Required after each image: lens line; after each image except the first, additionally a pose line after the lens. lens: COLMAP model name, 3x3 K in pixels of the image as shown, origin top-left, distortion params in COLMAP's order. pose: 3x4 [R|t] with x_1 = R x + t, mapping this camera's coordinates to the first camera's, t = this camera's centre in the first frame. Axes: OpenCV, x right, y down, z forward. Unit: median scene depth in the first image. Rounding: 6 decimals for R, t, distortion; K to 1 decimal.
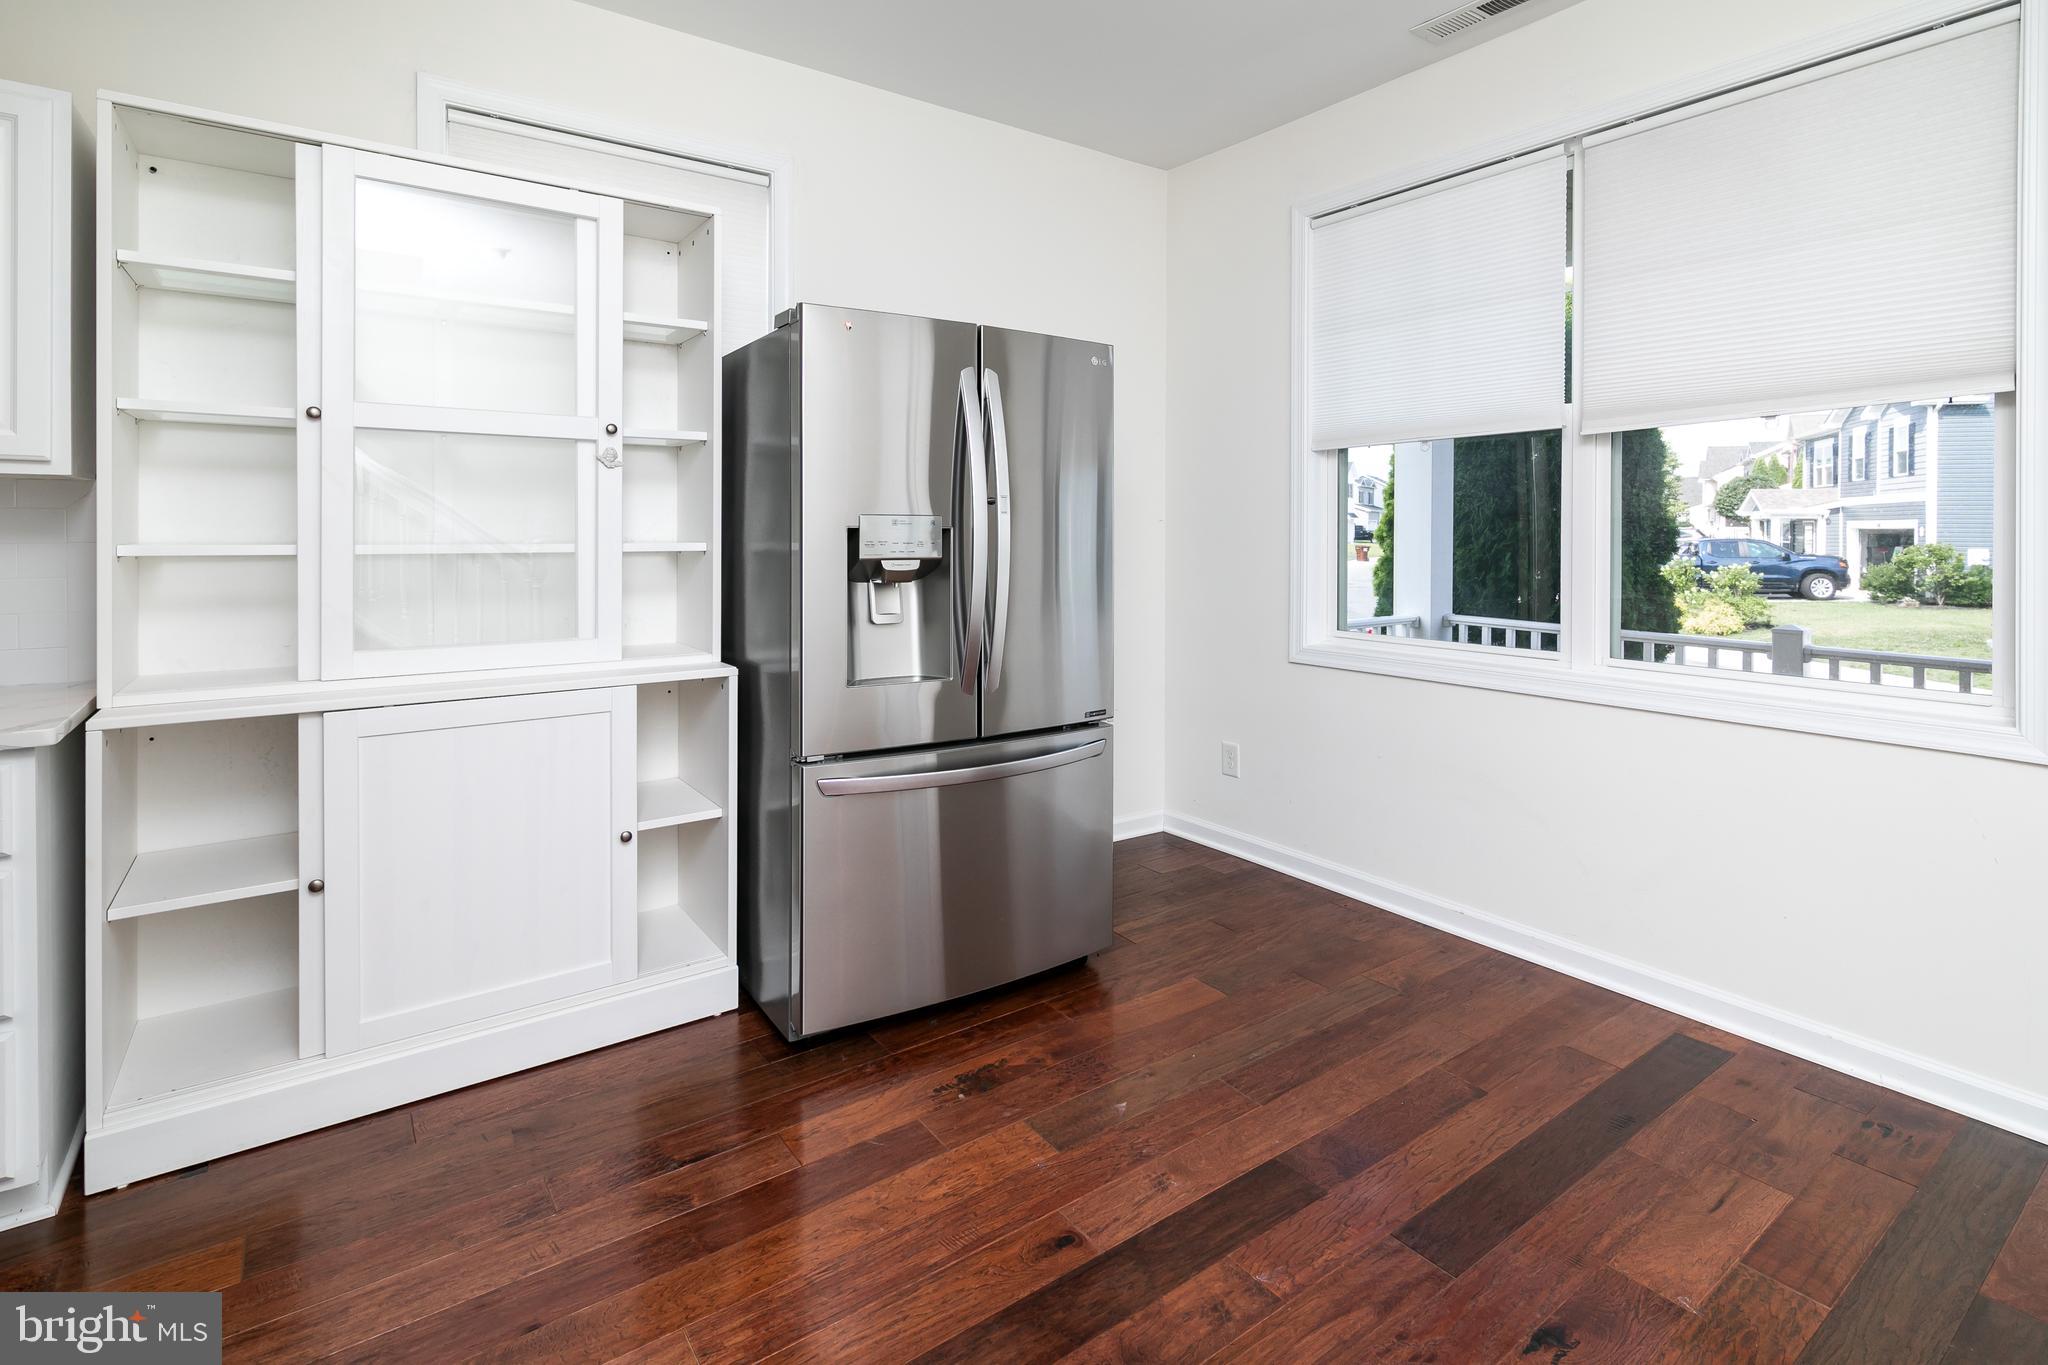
lens RADIAL K [[982.4, 0, 973.2], [0, 982.4, 548.2], [0, 0, 1]] dist [0.009119, -0.005920]
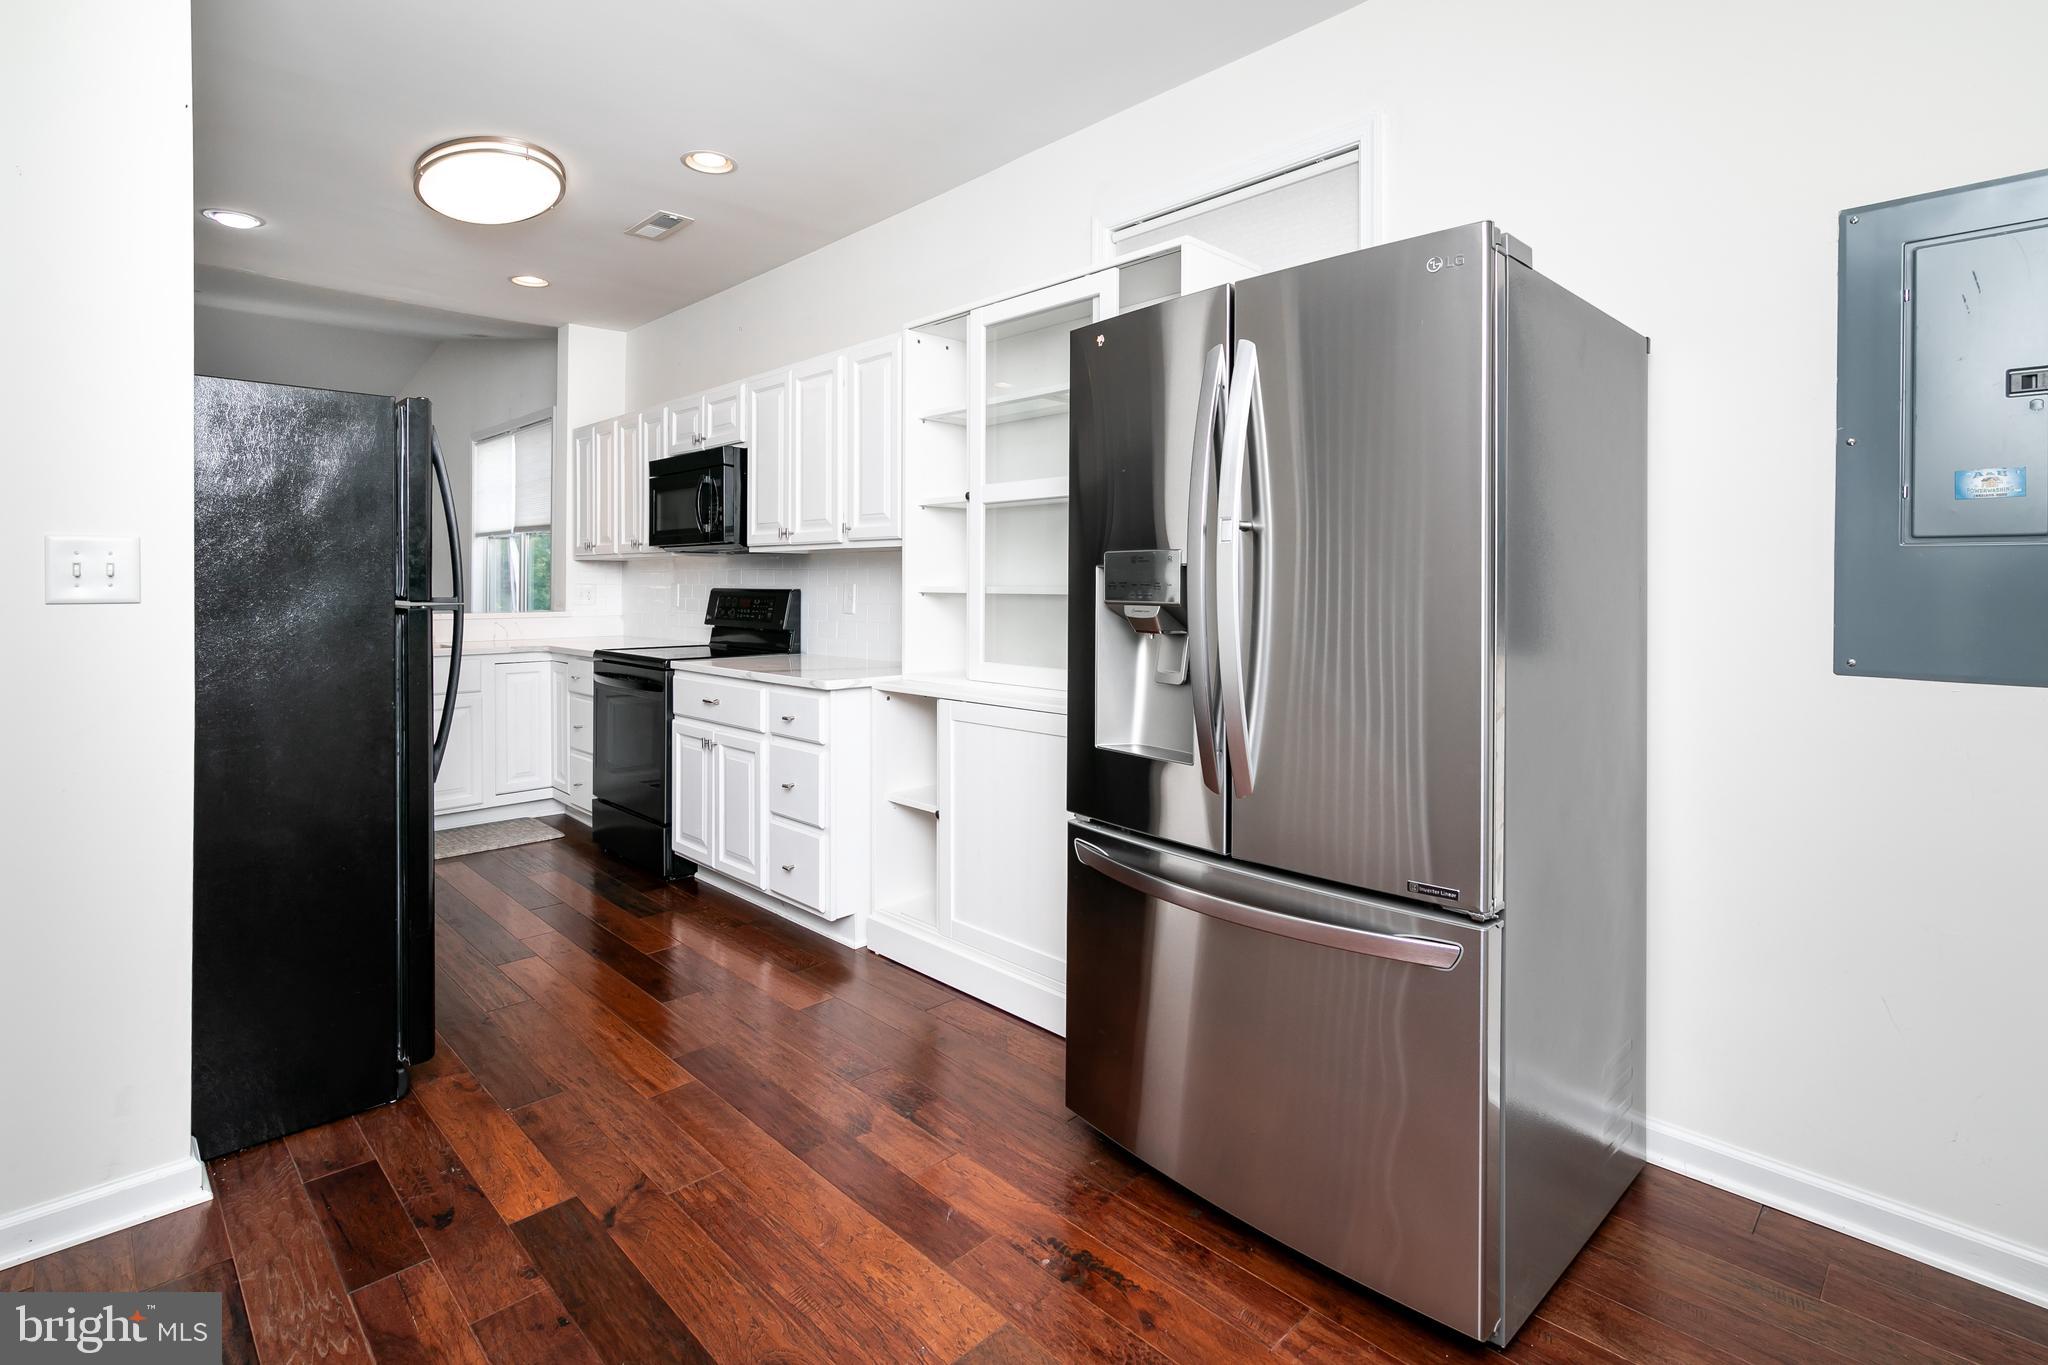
lens RADIAL K [[982.4, 0, 1046.9], [0, 982.4, 585.8], [0, 0, 1]] dist [0.009119, -0.005920]
pose [[0.181607, -0.002450, -0.983368, 0.851324], [-0.013897, 0.999891, -0.005058, 0.000772], [0.983273, 0.014584, 0.181553, 0.907609]]
